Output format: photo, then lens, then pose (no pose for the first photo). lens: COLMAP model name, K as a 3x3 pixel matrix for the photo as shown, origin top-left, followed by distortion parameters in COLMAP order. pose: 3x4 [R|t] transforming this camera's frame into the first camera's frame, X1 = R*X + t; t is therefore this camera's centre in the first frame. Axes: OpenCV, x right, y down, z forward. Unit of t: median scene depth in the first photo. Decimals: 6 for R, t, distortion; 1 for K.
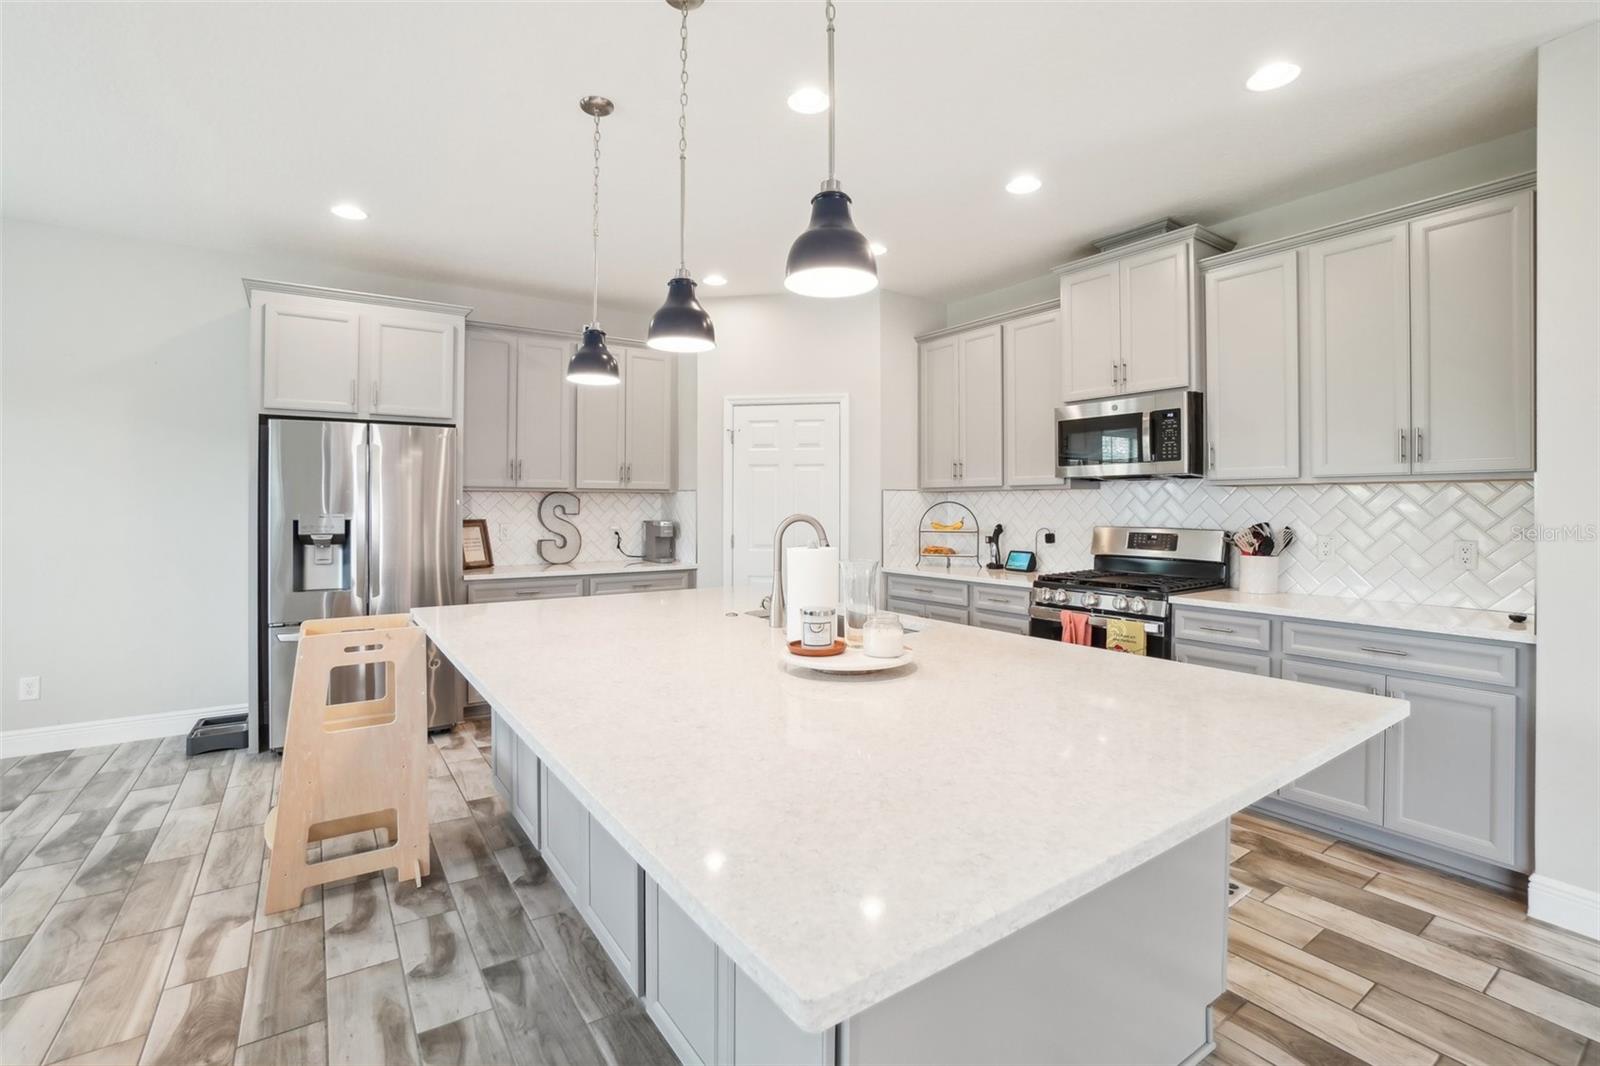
lens RADIAL K [[729.3, 0, 803.6], [0, 729.3, 509.8], [0, 0, 1]] dist [-0.061970, 0.021421]
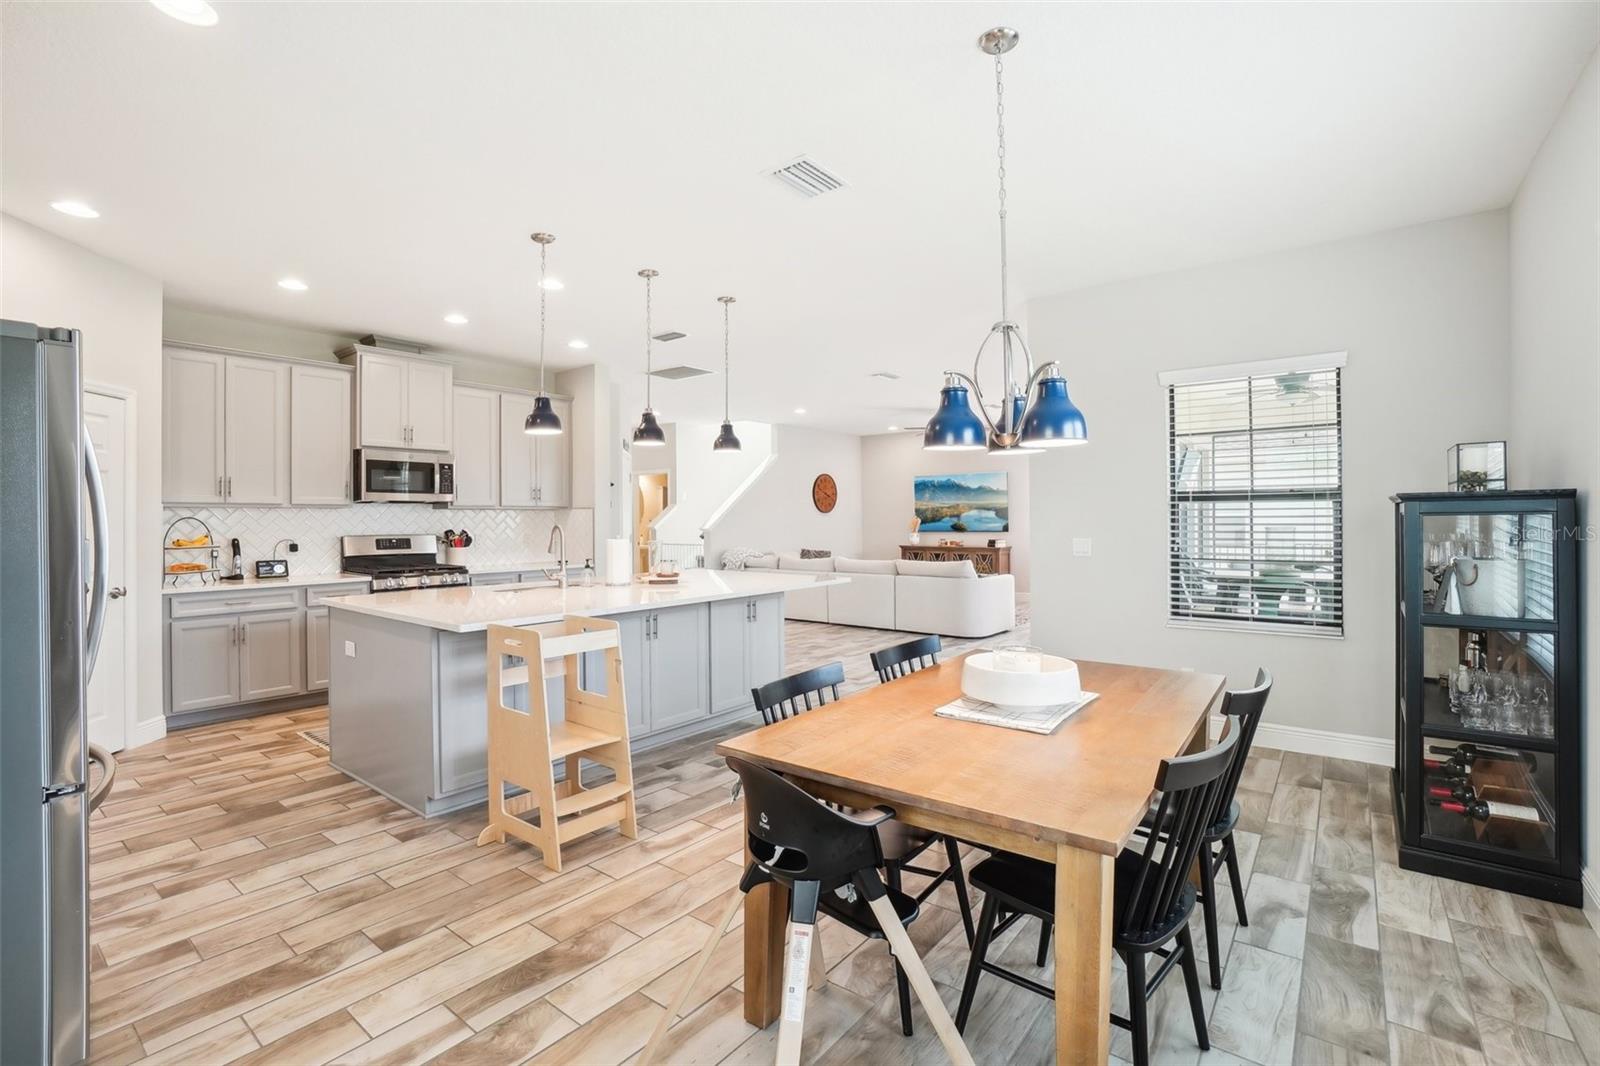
lens RADIAL K [[718.6, 0, 797.4], [0, 718.6, 516.0], [0, 0, 1]] dist [-0.062331, 0.020113]
pose [[-0.300672, 0.004571, 0.953717, -1.282408], [0.010759, 0.999941, -0.001400, -0.004088], [-0.953667, 0.009840, -0.300704, 0.675492]]
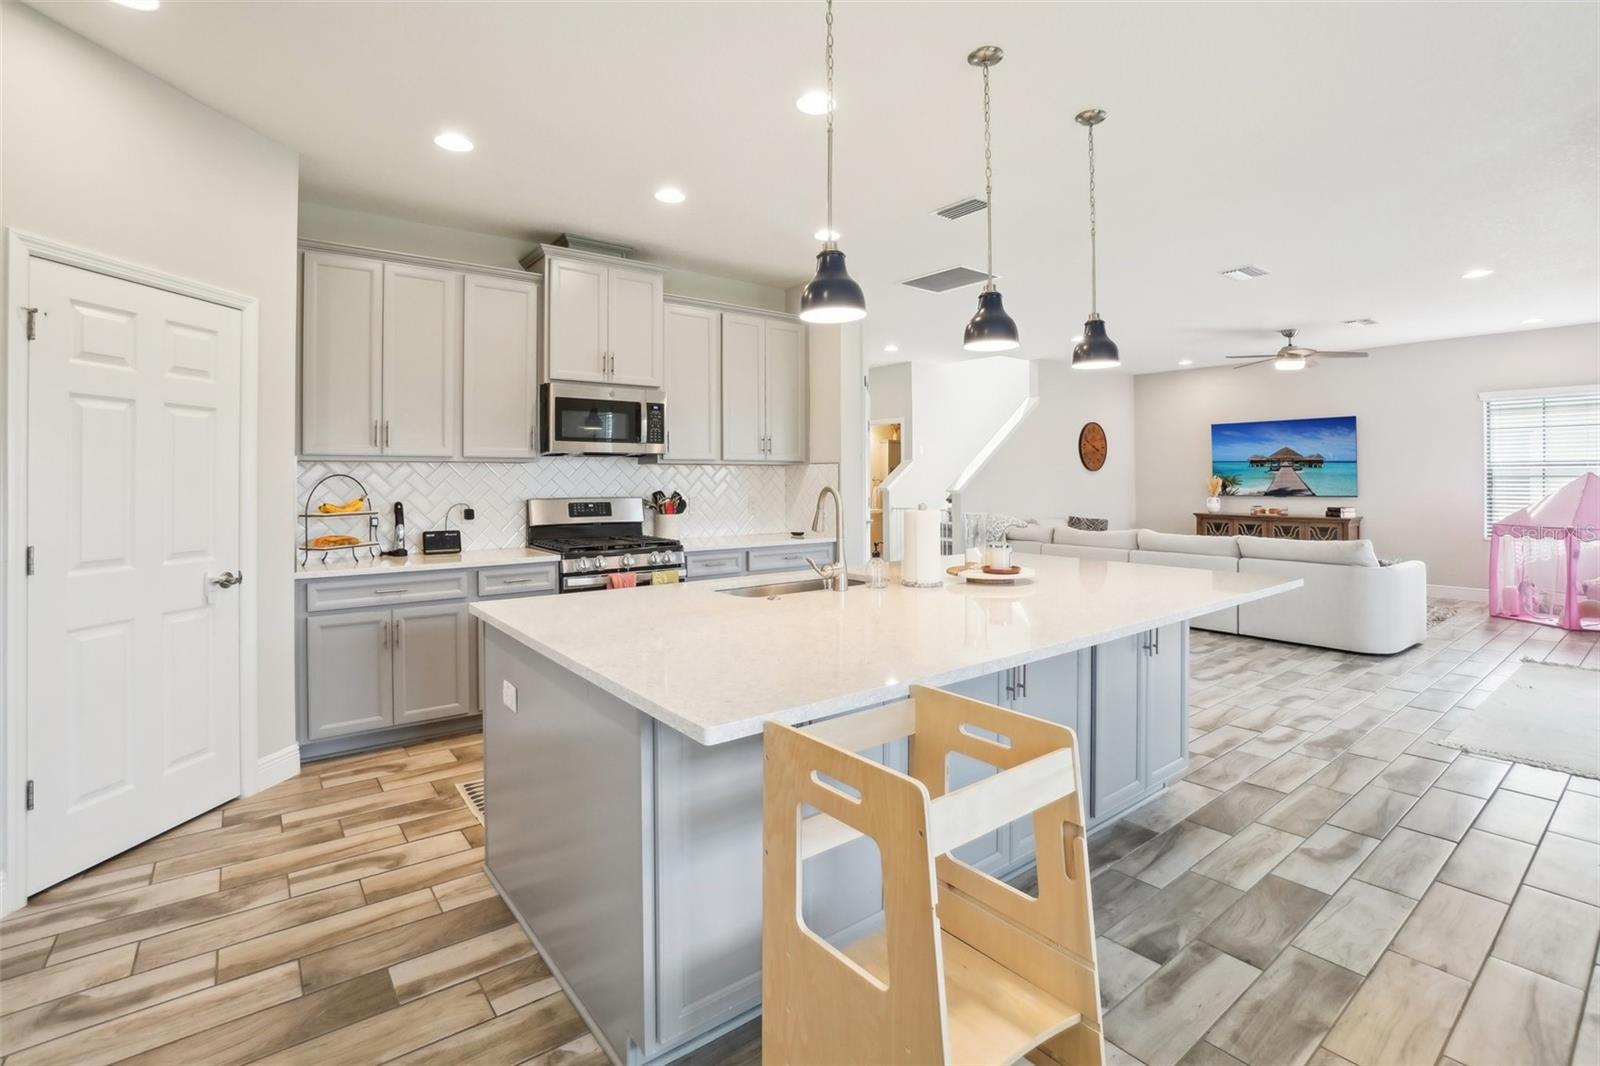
lens RADIAL K [[738.0, 0, 810.0], [0, 738.0, 476.0], [0, 0, 1]] dist [-0.065015, 0.022257]
pose [[-0.061599, 0.003362, 0.998095, -0.772931], [0.008334, 0.999961, -0.002853, -0.004368], [-0.998066, 0.008142, -0.061624, 0.766816]]
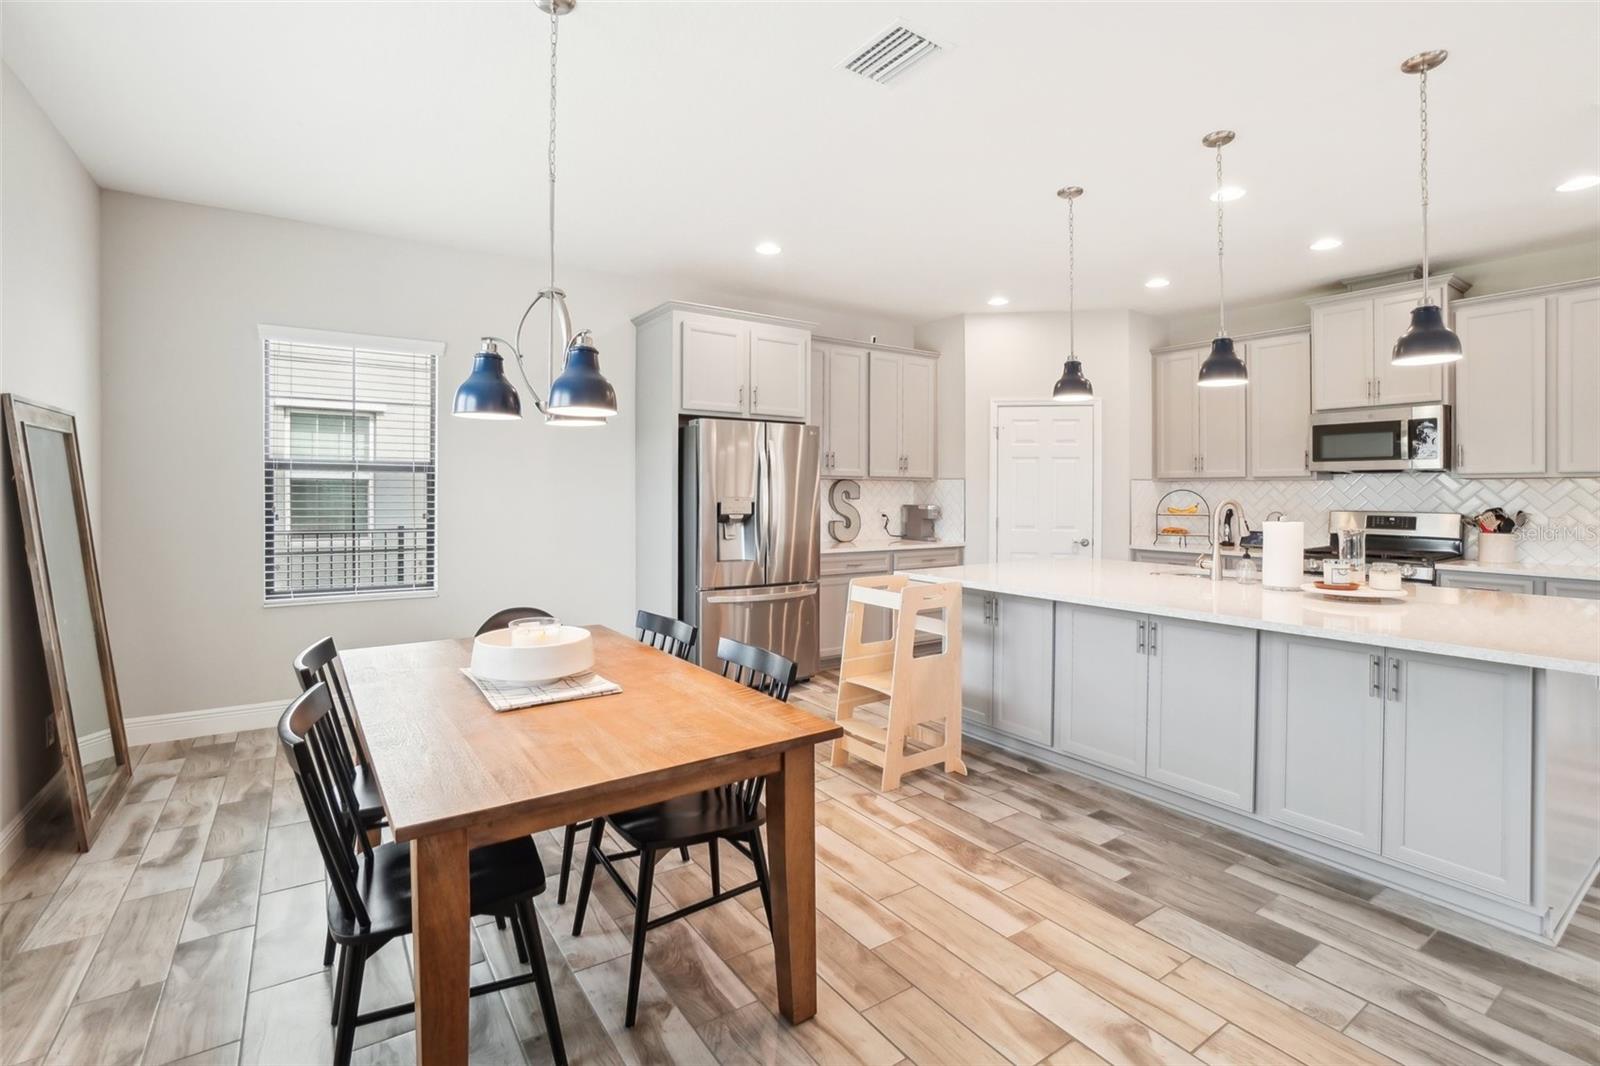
lens RADIAL K [[740.7, 0, 807.8], [0, 740.7, 504.1], [0, 0, 1]] dist [-0.067133, 0.023202]
pose [[0.999987, 0.003898, 0.003231, -0.564913], [-0.003932, 0.999938, 0.010385, 0.003203], [-0.003190, -0.010397, 0.999941, -0.254066]]
